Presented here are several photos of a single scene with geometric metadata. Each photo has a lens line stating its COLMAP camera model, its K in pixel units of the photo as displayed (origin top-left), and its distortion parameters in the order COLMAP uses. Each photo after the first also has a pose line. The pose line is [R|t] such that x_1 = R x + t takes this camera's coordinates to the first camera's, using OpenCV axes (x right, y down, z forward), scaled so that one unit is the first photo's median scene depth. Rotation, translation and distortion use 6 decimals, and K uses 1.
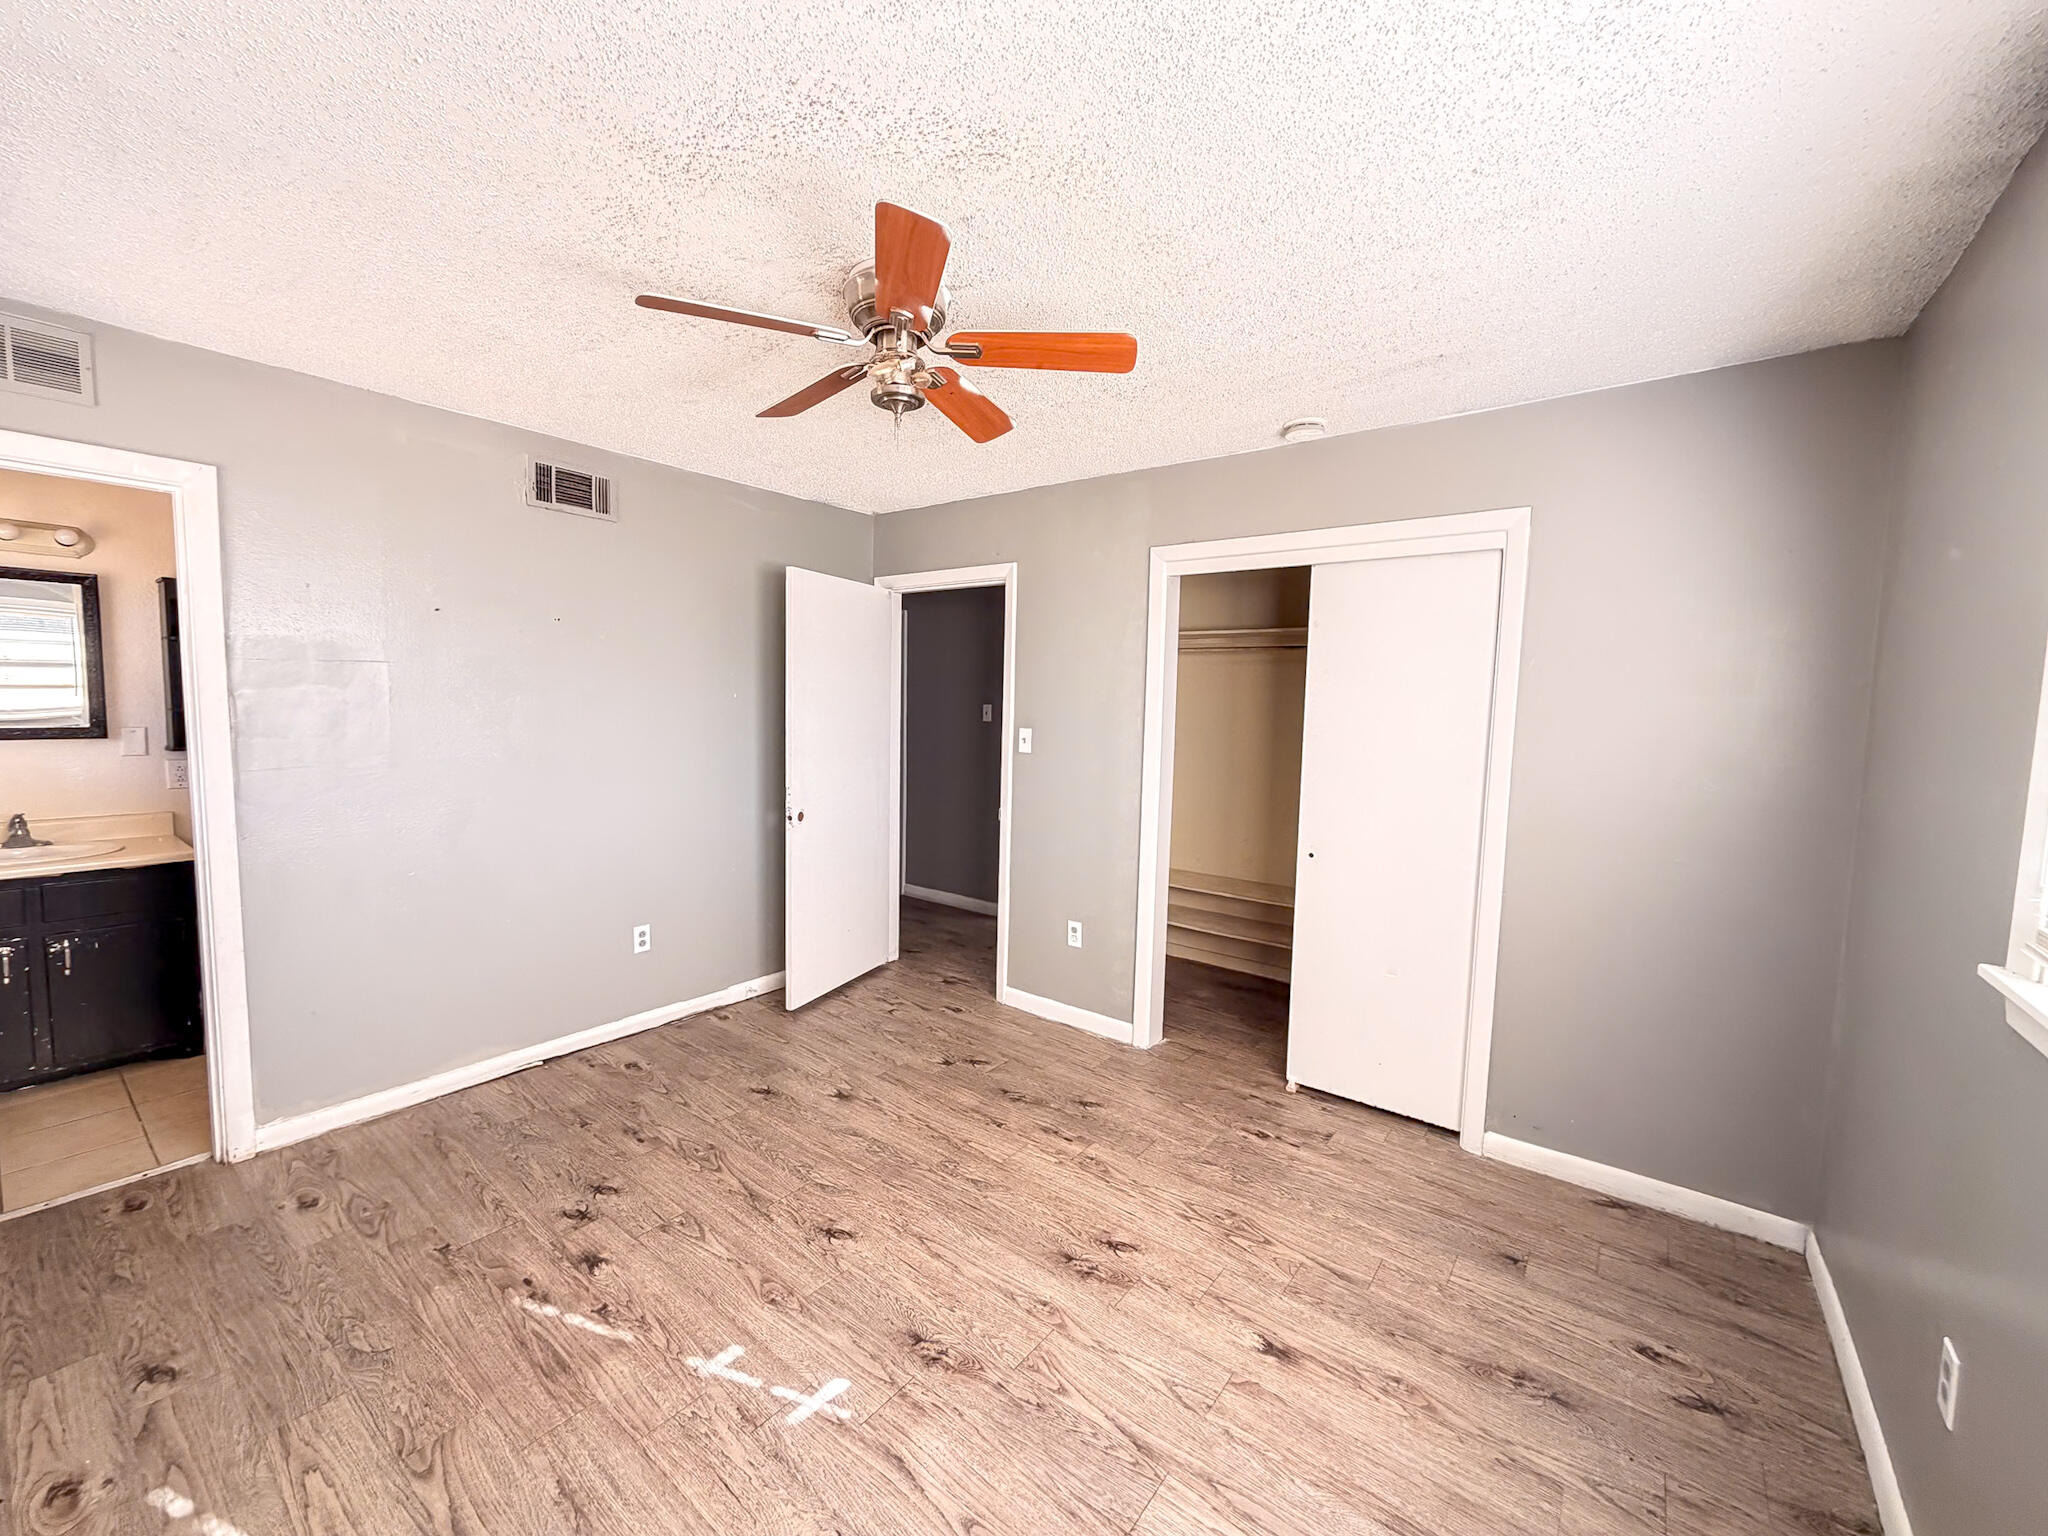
lens RADIAL K [[819.9, 0, 1017.9], [0, 819.9, 768.4], [0, 0, 1]] dist [-0.002714, -0.000001]
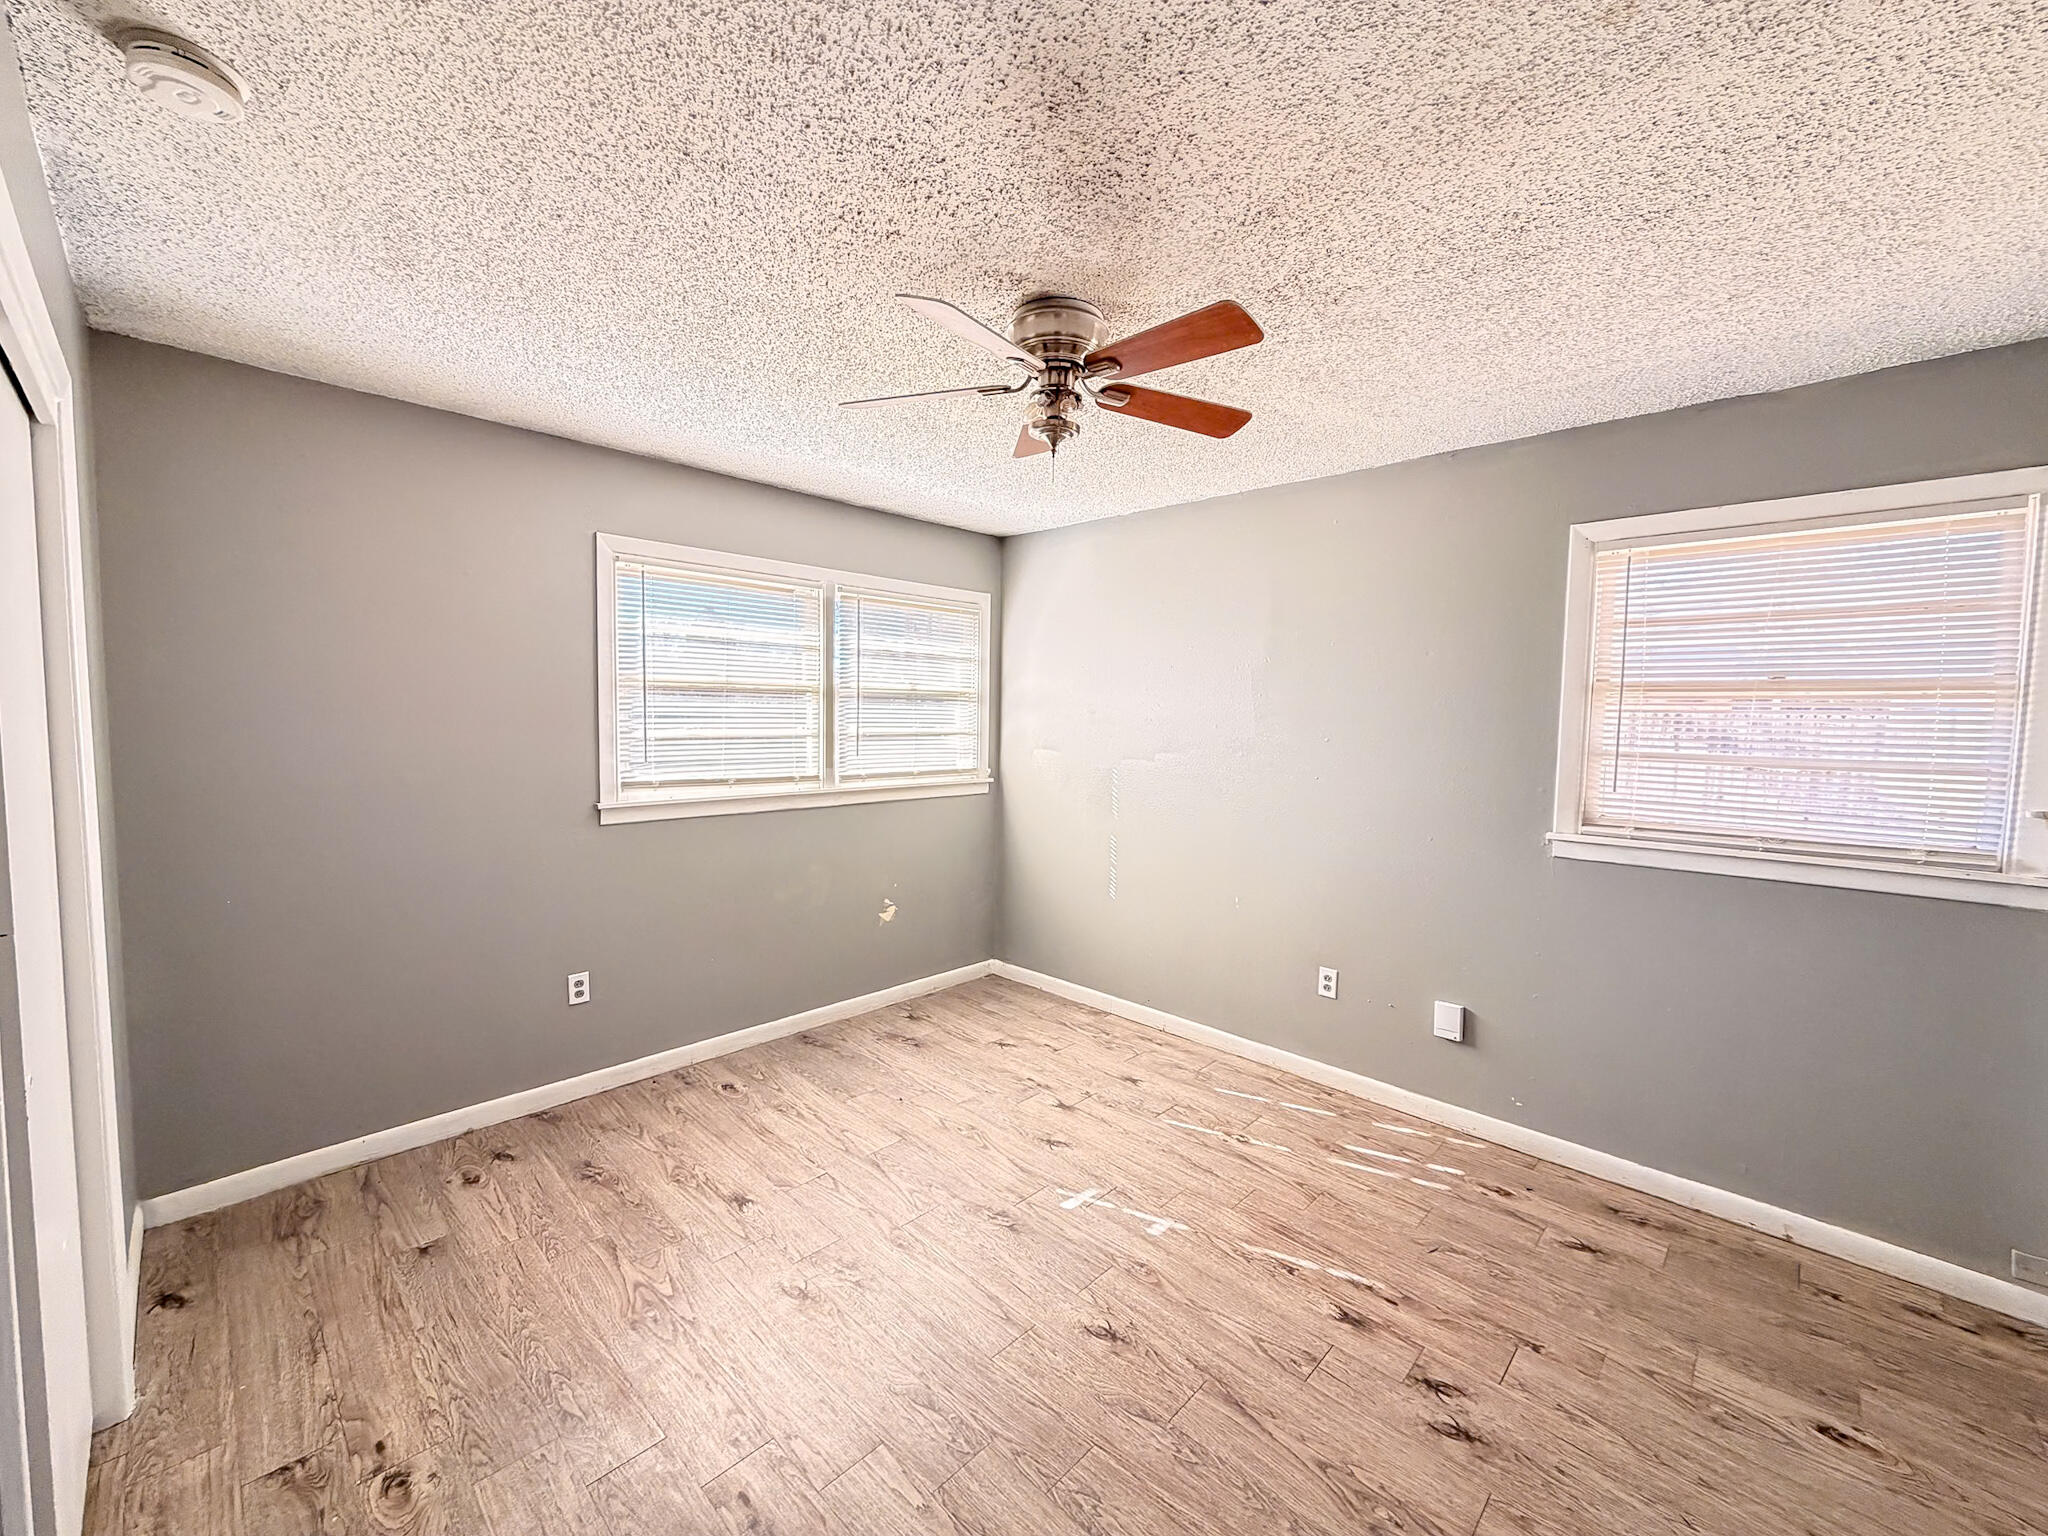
lens RADIAL K [[819.9, 0, 1017.9], [0, 819.9, 768.4], [0, 0, 1]] dist [-0.002714, -0.000001]
pose [[-0.993019, -0.046299, 0.108485, -0.210221], [-0.029257, 0.987682, 0.153713, -0.168141], [-0.114266, 0.149466, -0.982142, 1.899015]]
